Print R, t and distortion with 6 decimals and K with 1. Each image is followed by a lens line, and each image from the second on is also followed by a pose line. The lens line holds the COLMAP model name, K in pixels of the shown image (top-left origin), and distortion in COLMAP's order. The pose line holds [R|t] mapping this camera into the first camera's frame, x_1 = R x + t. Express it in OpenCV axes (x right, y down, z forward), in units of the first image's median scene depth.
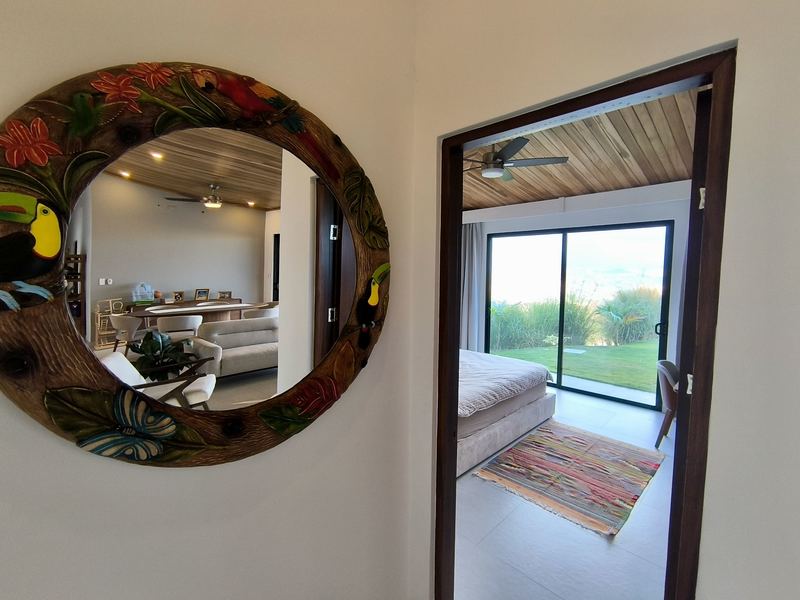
lens RADIAL K [[370.8, 0, 400.0], [0, 370.8, 300.0], [0, 0, 1]] dist [0.001865, 0.000597]
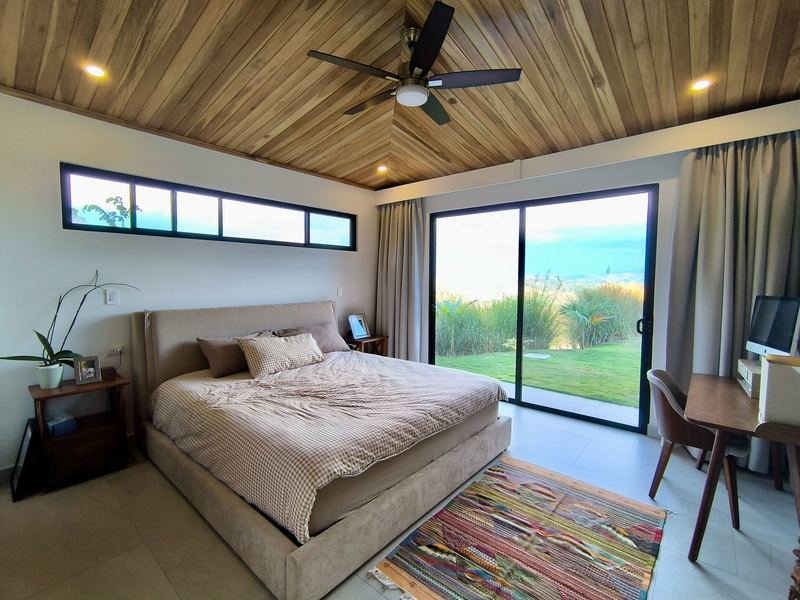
lens RADIAL K [[362.4, 0, 400.0], [0, 362.4, 300.0], [0, 0, 1]] dist [-0.000654, -0.000178]
pose [[0.997171, -0.006561, 0.074880, 0.151684], [0.008038, 0.999779, -0.019431, 0.035862], [-0.074736, 0.019978, 0.997003, 0.306188]]
